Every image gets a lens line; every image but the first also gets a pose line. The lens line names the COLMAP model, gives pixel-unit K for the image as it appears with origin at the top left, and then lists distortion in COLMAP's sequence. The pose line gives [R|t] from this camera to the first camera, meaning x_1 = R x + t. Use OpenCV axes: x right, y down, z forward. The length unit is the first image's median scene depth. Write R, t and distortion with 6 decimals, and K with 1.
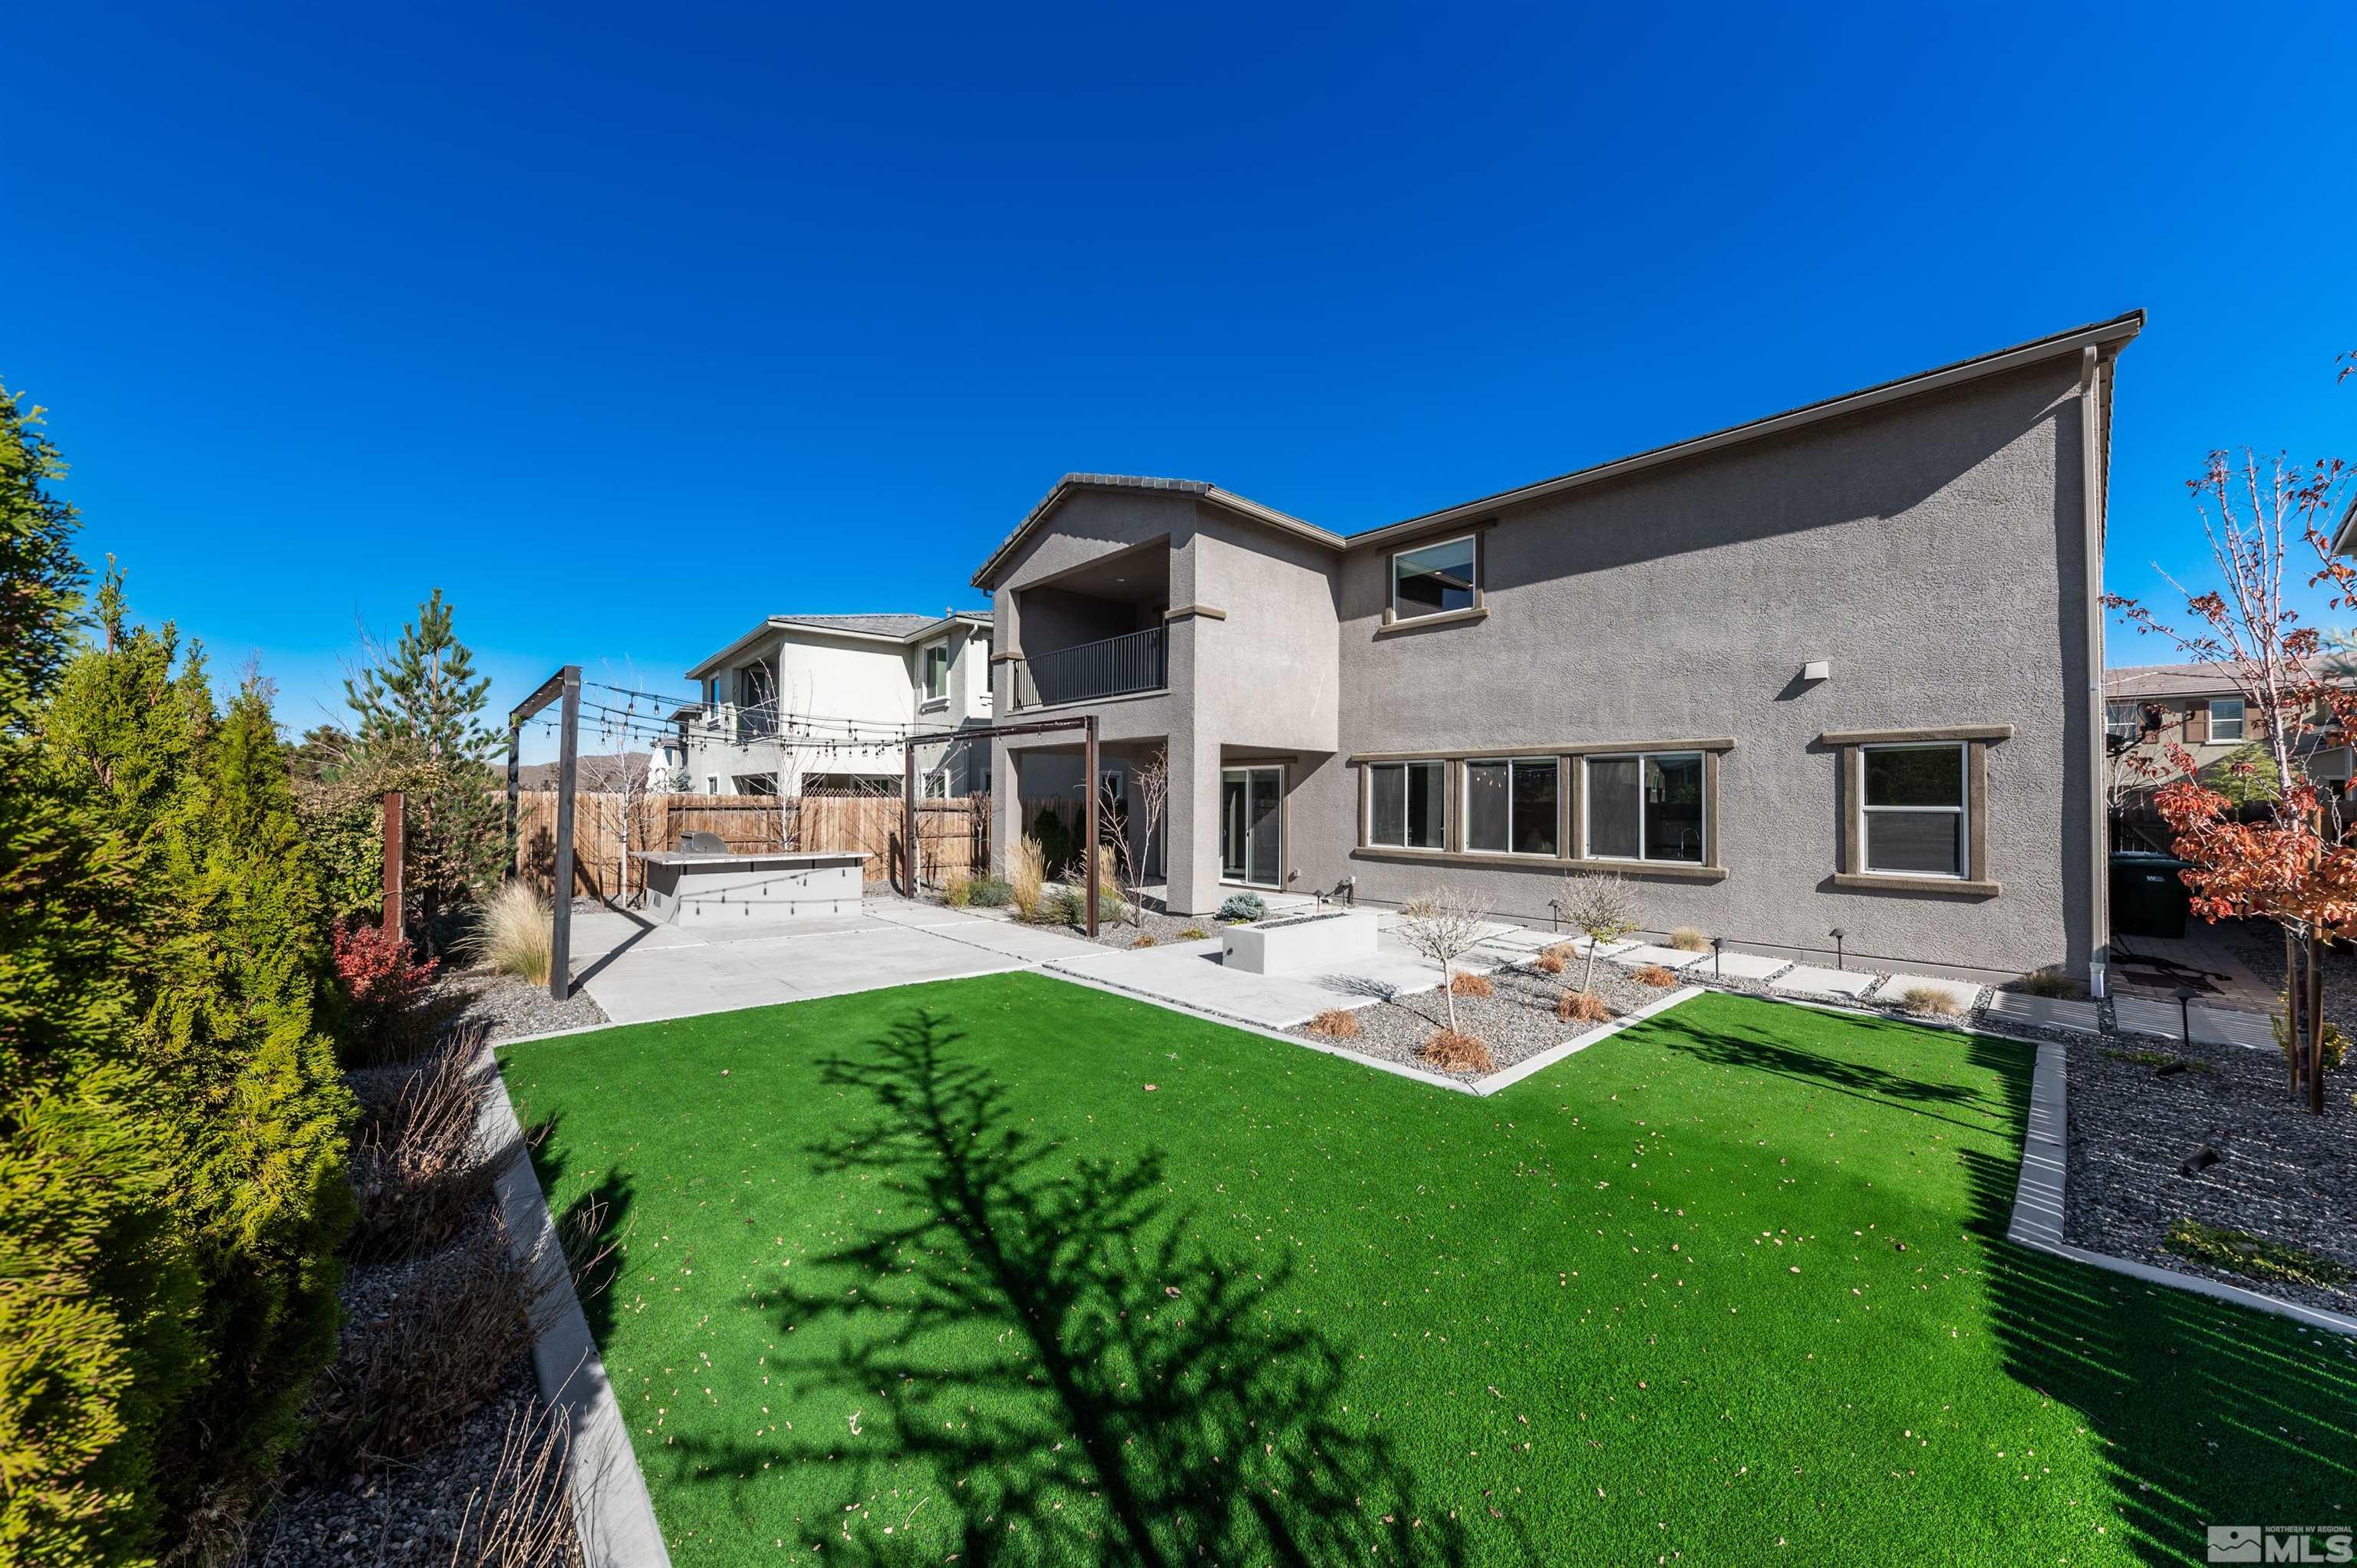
lens RADIAL K [[817.1, 0, 1177.4], [0, 817.1, 782.1], [0, 0, 1]] dist [0.002204, -0.000226]
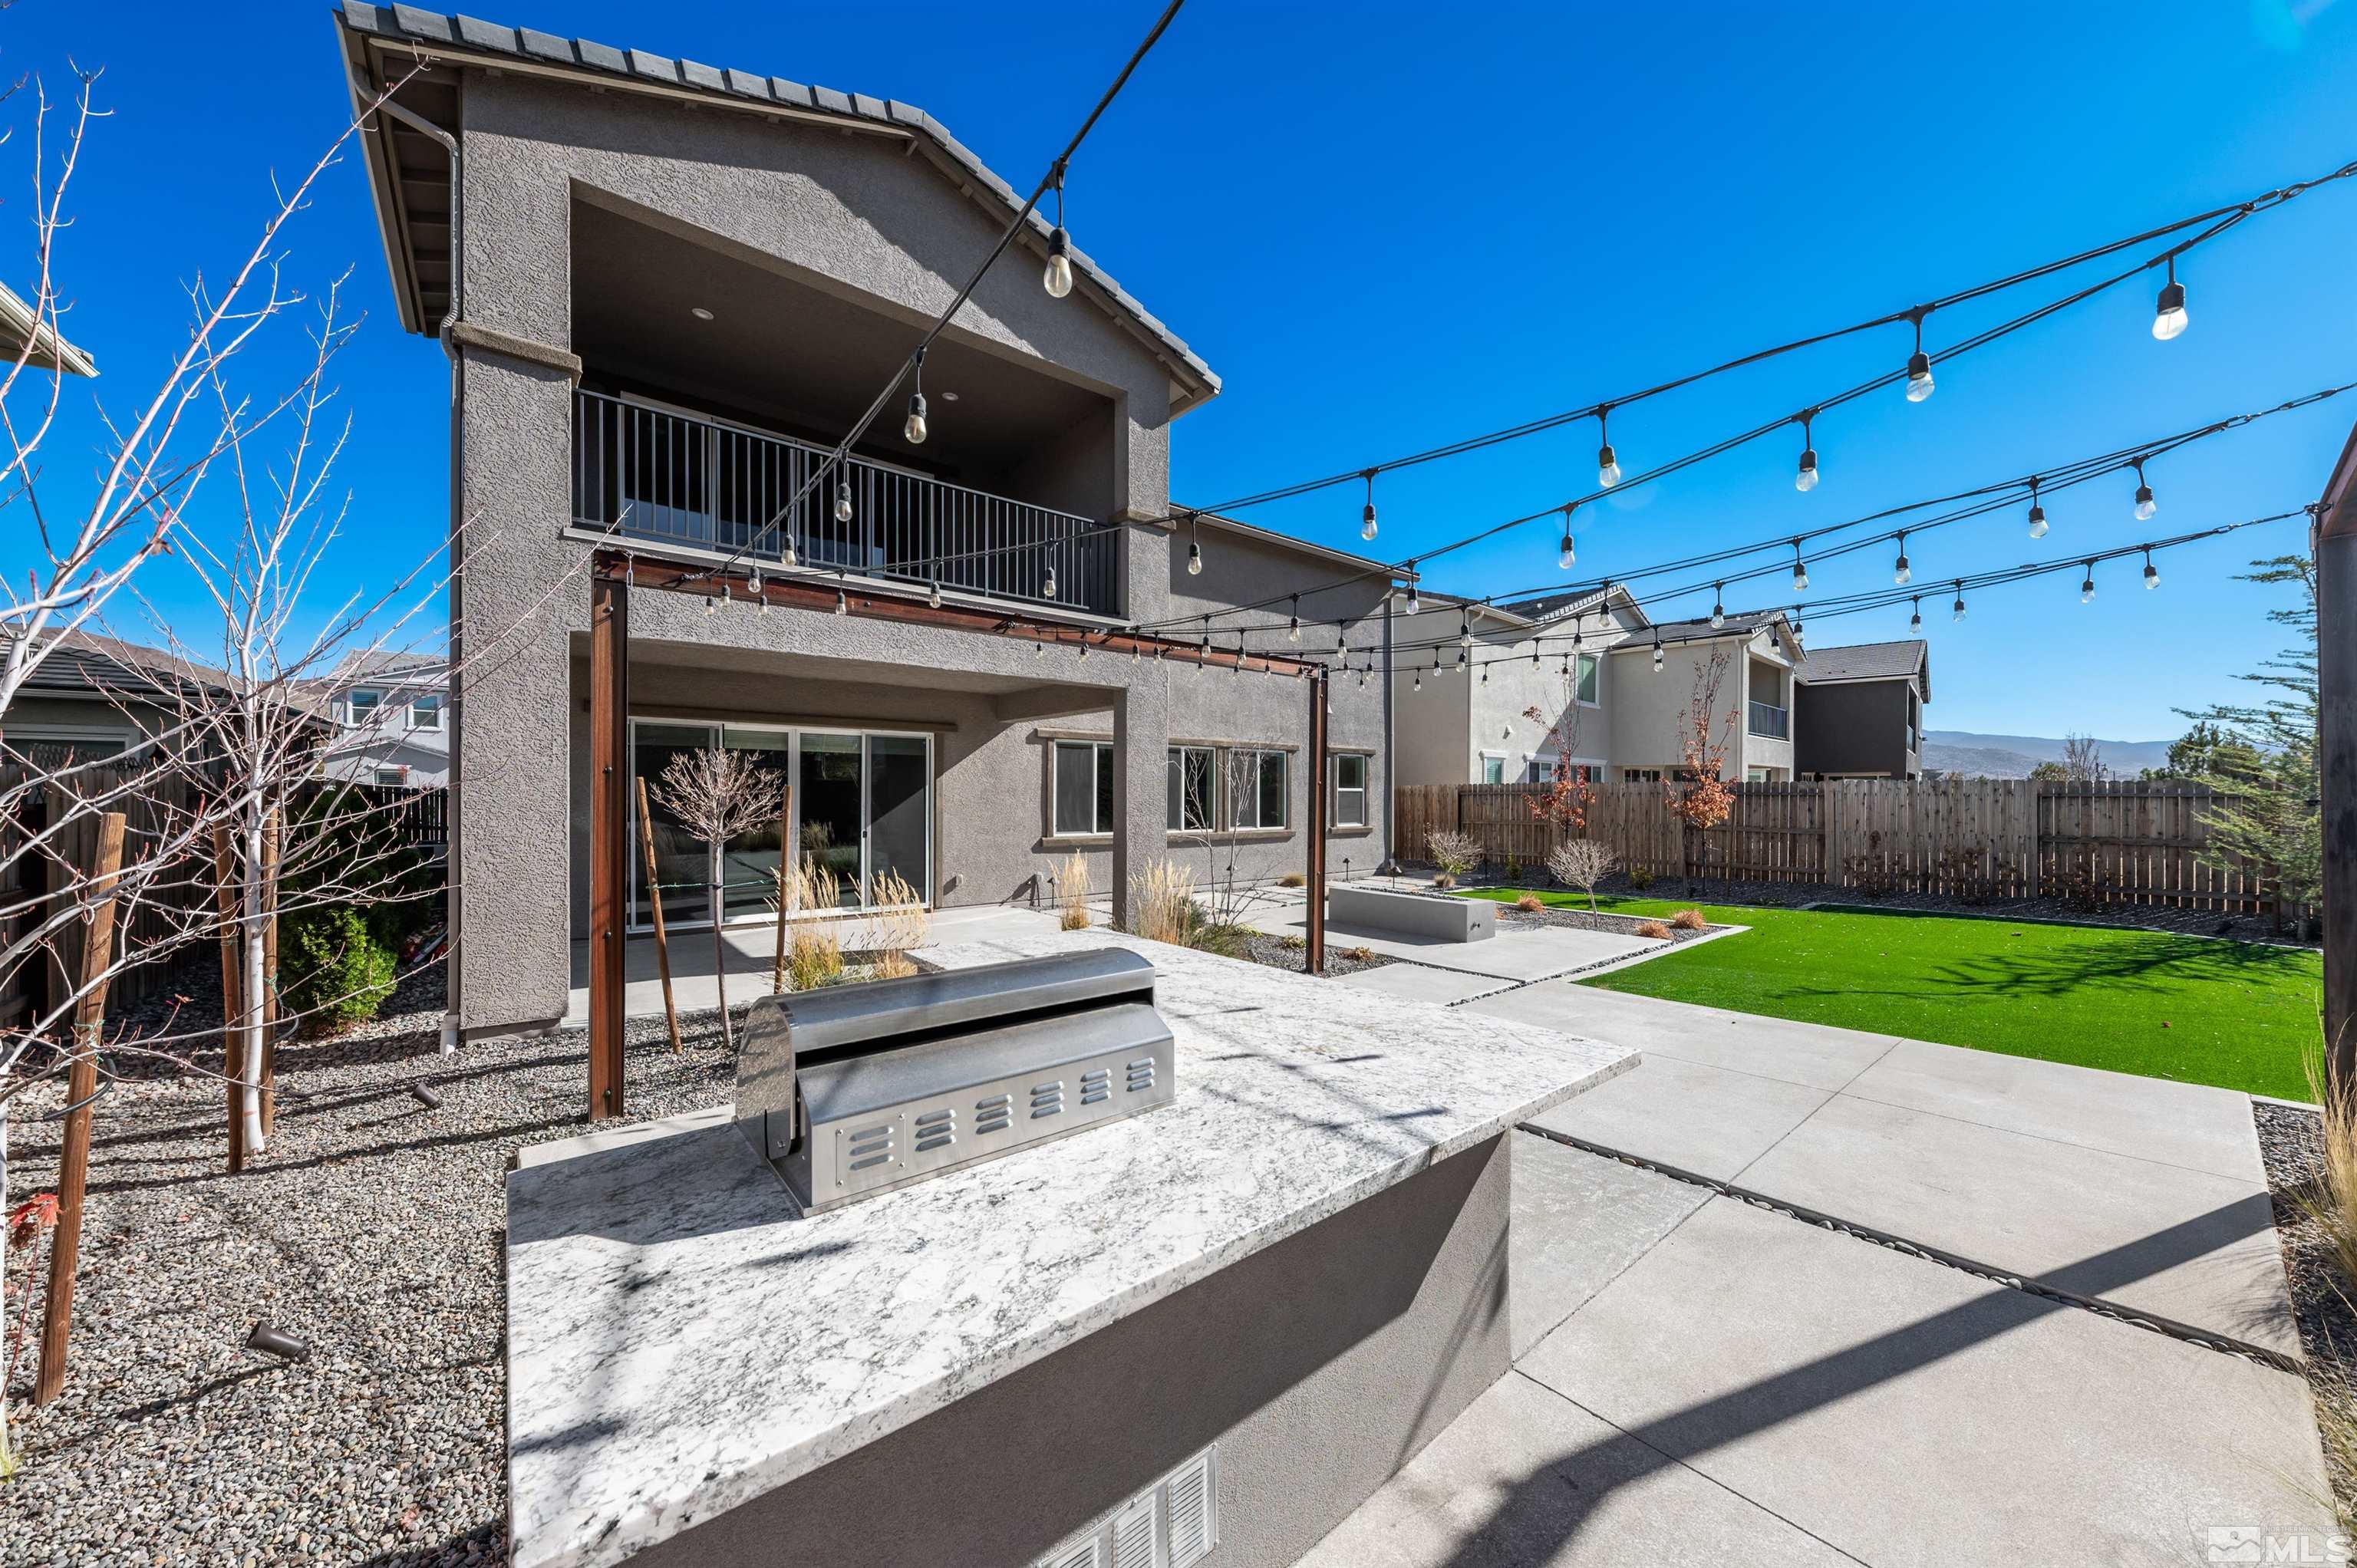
lens RADIAL K [[817.1, 0, 1176.3], [0, 817.1, 796.2], [0, 0, 1]] dist [0.002204, -0.000226]
pose [[0.060878, -0.014357, 0.998042, -0.756282], [-0.030282, 0.999410, 0.016224, 0.021745], [-0.997686, -0.031210, 0.060407, 0.985816]]
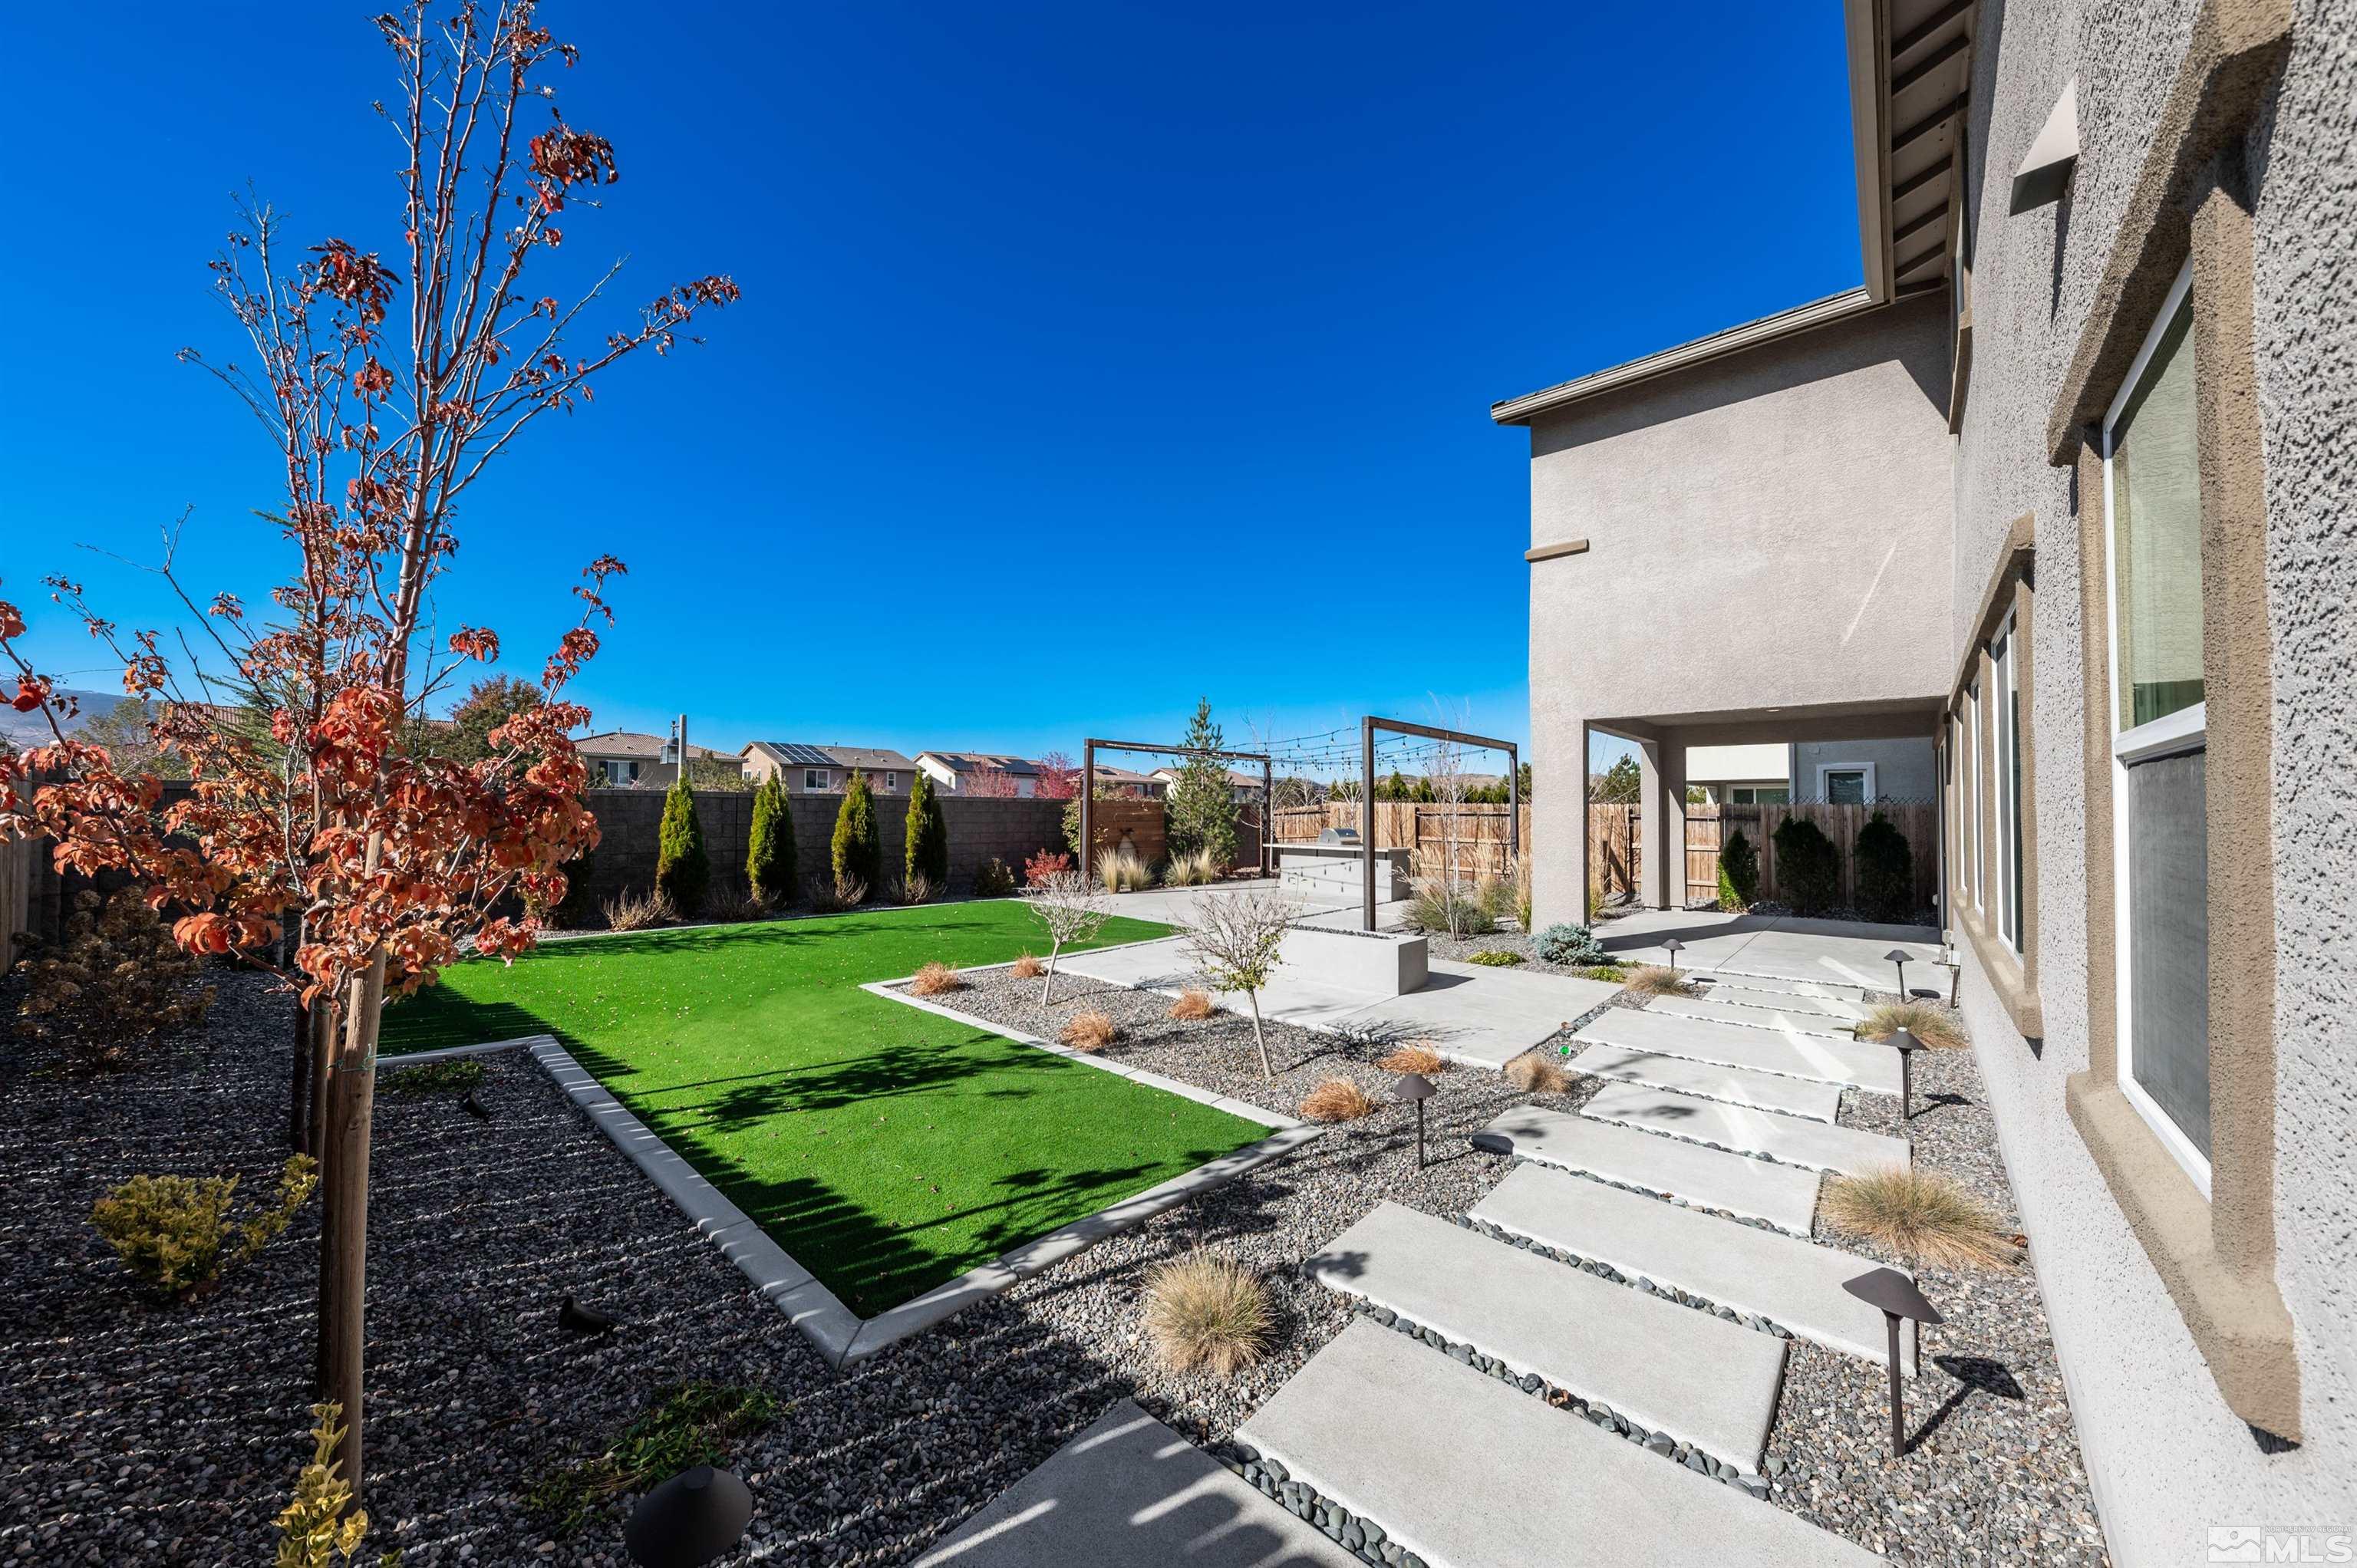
lens RADIAL K [[817.1, 0, 1177.7], [0, 817.1, 792.8], [0, 0, 1]] dist [0.002204, -0.000226]
pose [[0.091812, -0.033513, -0.995212, 0.866409], [0.017337, 0.999336, -0.032052, 0.042279], [0.995625, -0.014311, 0.092332, 0.655747]]
